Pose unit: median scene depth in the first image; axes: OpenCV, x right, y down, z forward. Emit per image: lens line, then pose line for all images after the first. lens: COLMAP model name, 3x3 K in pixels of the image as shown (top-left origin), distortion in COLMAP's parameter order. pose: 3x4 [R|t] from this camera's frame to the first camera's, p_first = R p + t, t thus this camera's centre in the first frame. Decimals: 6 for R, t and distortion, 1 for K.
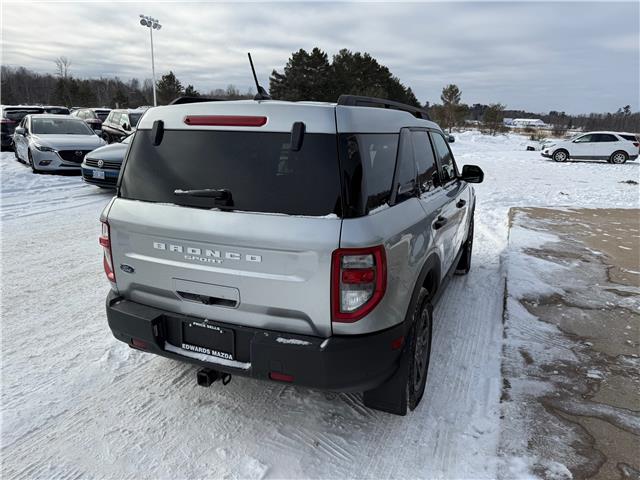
lens RADIAL K [[446.1, 0, 325.6], [0, 446.1, 247.3], [0, 0, 1]] dist [0.045618, -0.052305]
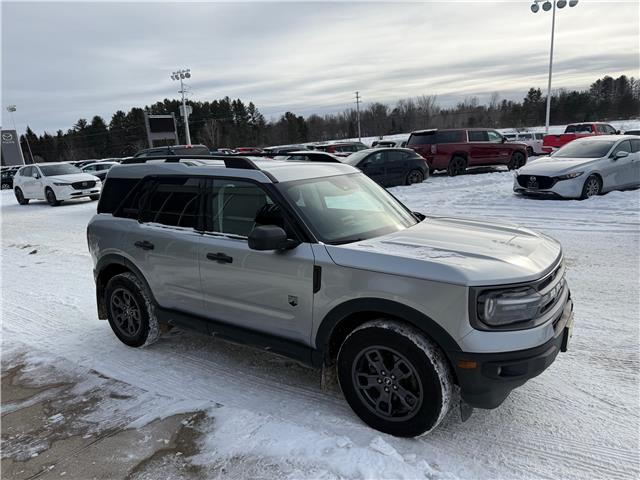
lens RADIAL K [[446.1, 0, 323.0], [0, 446.1, 252.2], [0, 0, 1]] dist [0.045618, -0.052305]
pose [[-0.191849, 0.216179, -0.957319, 1.427691], [-0.214621, 0.942588, 0.255863, -0.488555], [0.957670, 0.254548, -0.134438, 1.674839]]
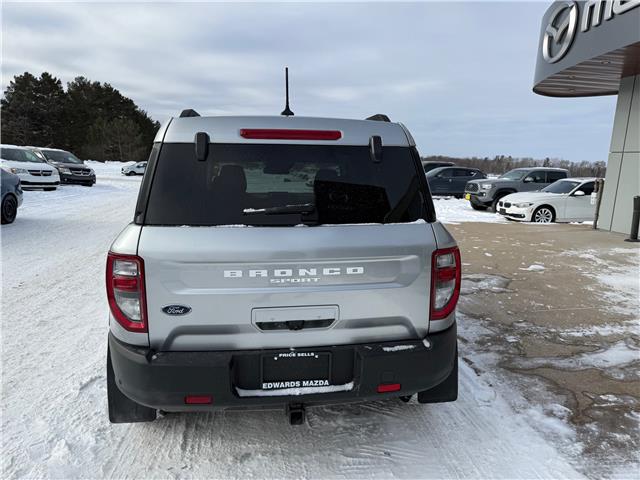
lens RADIAL K [[446.1, 0, 325.4], [0, 446.1, 240.5], [0, 0, 1]] dist [0.045618, -0.052305]
pose [[0.863451, -0.088292, 0.496645, -0.484112], [0.131005, 0.990030, -0.051756, 0.000695], [-0.487124, 0.109752, 0.866409, 0.121890]]
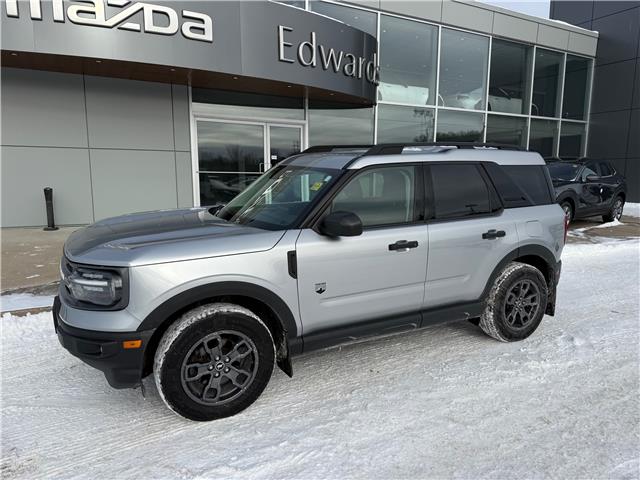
lens RADIAL K [[446.1, 0, 335.5], [0, 446.1, 245.8], [0, 0, 1]] dist [0.045618, -0.052305]
pose [[-0.781864, -0.141389, 0.607205, -0.749041], [0.137032, 0.911154, 0.388614, -0.634132], [-0.608203, 0.387050, -0.693024, 2.341808]]
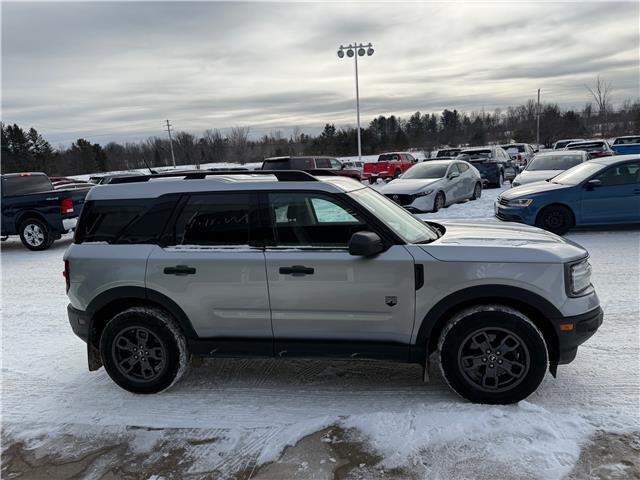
lens RADIAL K [[446.1, 0, 324.7], [0, 446.1, 246.9], [0, 0, 1]] dist [0.045618, -0.052305]
pose [[0.222147, 0.143369, -0.964415, 1.469429], [-0.194827, 0.975709, 0.100171, -0.308696], [0.955350, 0.165641, 0.244683, 1.052586]]
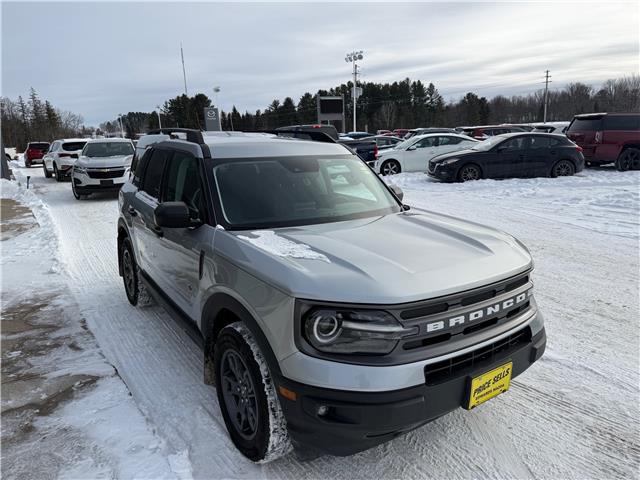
lens RADIAL K [[446.1, 0, 321.5], [0, 446.1, 243.6], [0, 0, 1]] dist [0.045618, -0.052305]
pose [[-0.543112, 0.188082, -0.818324, 1.101992], [-0.217215, 0.909942, 0.353303, -0.591171], [0.811078, 0.369635, -0.453347, 2.140260]]
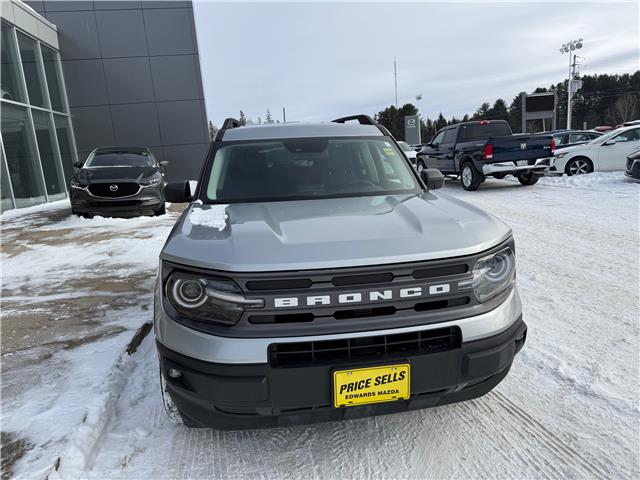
lens RADIAL K [[446.1, 0, 320.1], [0, 446.1, 237.0], [0, 0, 1]] dist [0.045618, -0.052305]
pose [[-0.851040, 0.126602, -0.509610, 0.735279], [-0.102140, 0.912052, 0.397151, -0.599773], [0.515071, 0.390043, -0.763262, 2.467785]]
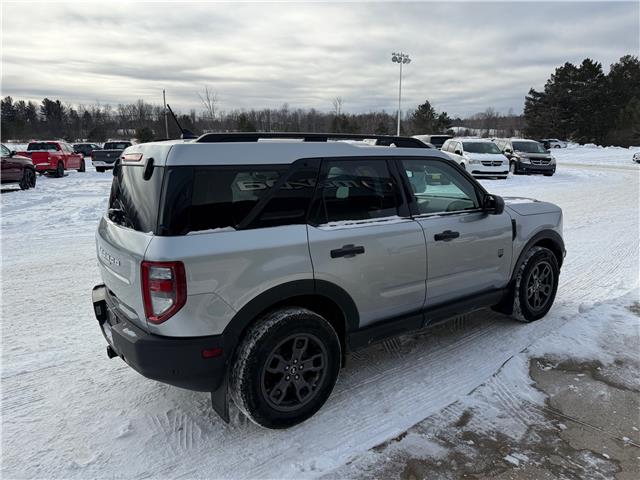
lens RADIAL K [[446.1, 0, 326.3], [0, 446.1, 250.0], [0, 0, 1]] dist [0.045618, -0.052305]
pose [[0.856530, 0.080551, -0.509773, 0.703290], [-0.103829, 0.994444, -0.017320, -0.035787], [0.505546, 0.067764, 0.860135, 0.128108]]
